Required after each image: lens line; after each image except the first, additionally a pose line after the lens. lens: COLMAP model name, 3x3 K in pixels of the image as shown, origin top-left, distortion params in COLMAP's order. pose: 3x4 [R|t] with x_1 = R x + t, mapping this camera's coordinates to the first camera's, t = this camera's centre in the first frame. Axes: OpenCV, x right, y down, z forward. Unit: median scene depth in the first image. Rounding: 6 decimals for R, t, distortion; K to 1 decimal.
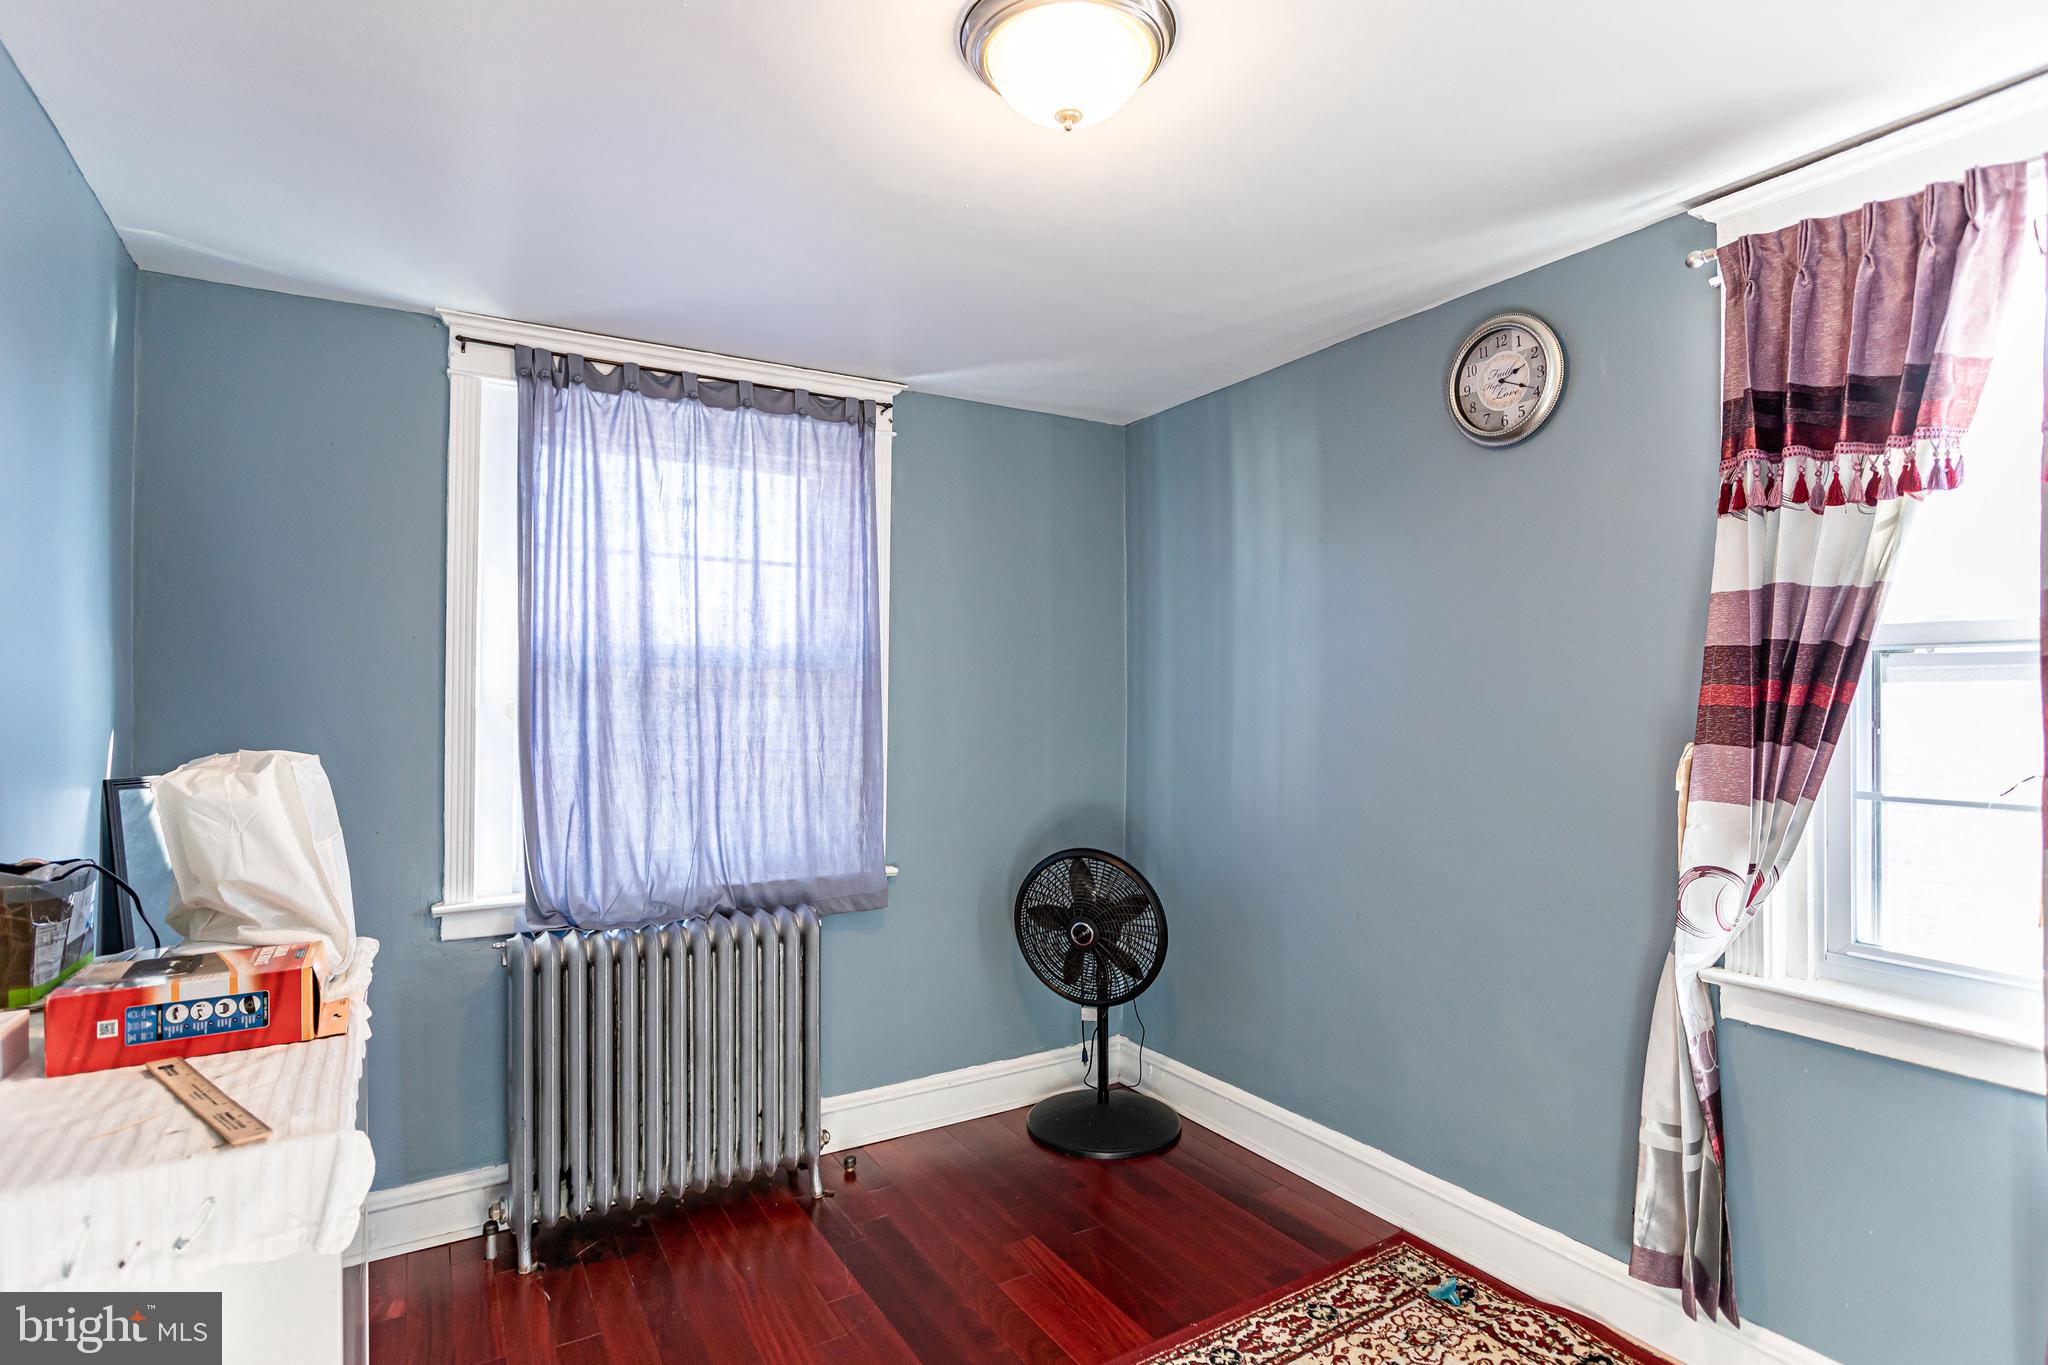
lens RADIAL K [[1024.3, 0, 959.3], [0, 1024.3, 697.4], [0, 0, 1]] dist [-0.003733, 0.002645]
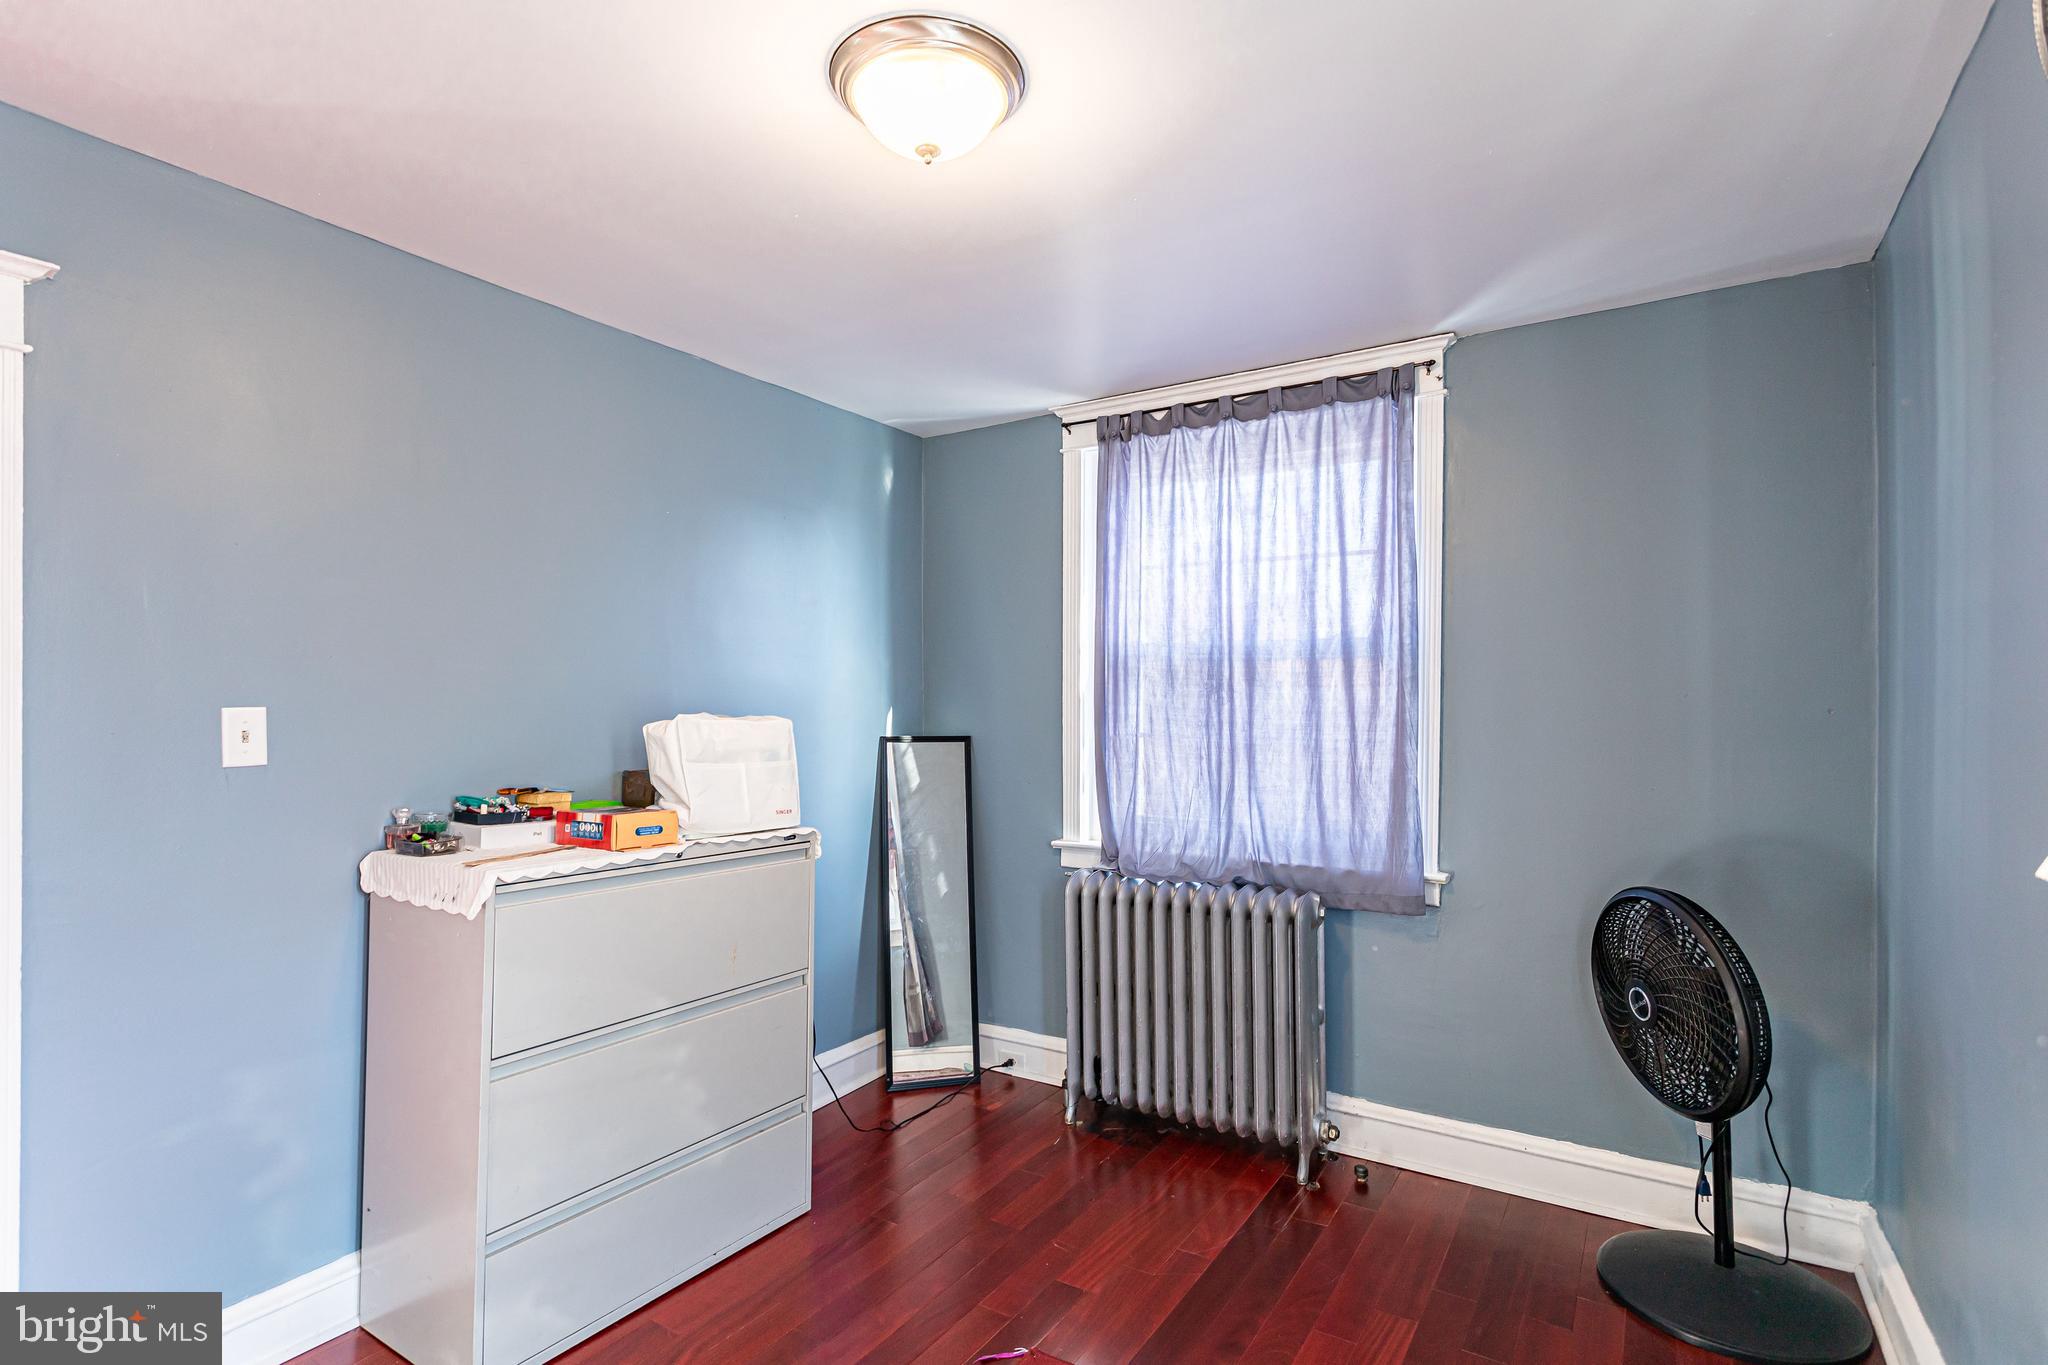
lens RADIAL K [[976.5, 0, 1013.4], [0, 976.5, 687.7], [0, 0, 1]] dist [0.000579, 0.003394]
pose [[0.476219, -0.009993, -0.879270, 0.565797], [0.003706, 0.999949, -0.009357, 0.009987], [0.879319, 0.001197, 0.476231, 0.292393]]
